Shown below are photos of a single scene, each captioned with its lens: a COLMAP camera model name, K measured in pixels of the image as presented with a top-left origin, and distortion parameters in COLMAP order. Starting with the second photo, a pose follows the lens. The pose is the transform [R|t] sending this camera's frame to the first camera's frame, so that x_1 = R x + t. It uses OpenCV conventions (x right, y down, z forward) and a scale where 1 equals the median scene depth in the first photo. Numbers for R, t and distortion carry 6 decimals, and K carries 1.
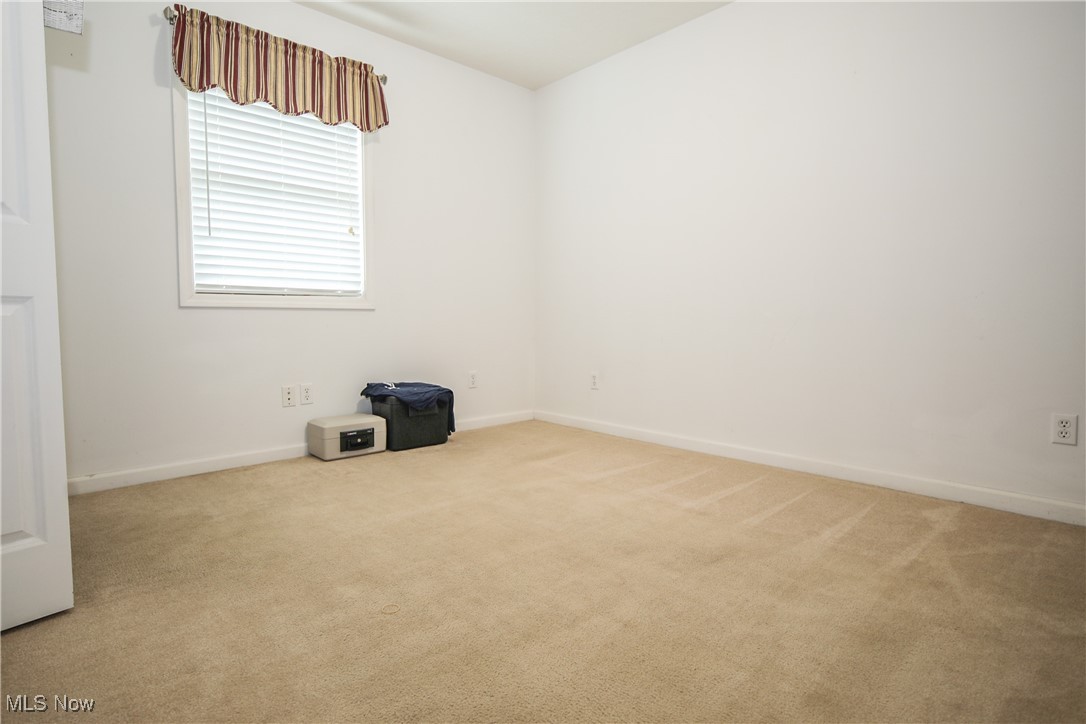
lens RADIAL K [[517.9, 0, 543.0], [0, 517.9, 362.0], [0, 0, 1]] dist [0.002977, -0.008672]
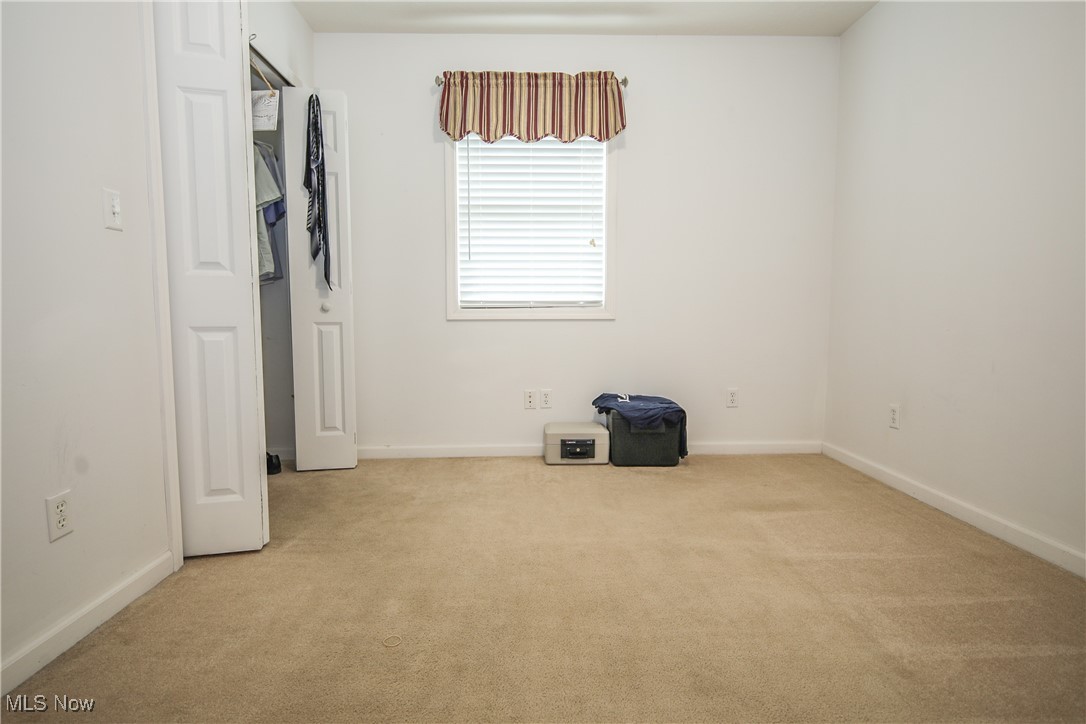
lens RADIAL K [[517.9, 0, 543.0], [0, 517.9, 362.0], [0, 0, 1]] dist [0.002977, -0.008672]
pose [[0.772413, 0.054498, -0.632778, 0.230466], [-0.050145, 0.998435, 0.024780, -0.043497], [0.633138, 0.012590, 0.773936, 0.173827]]
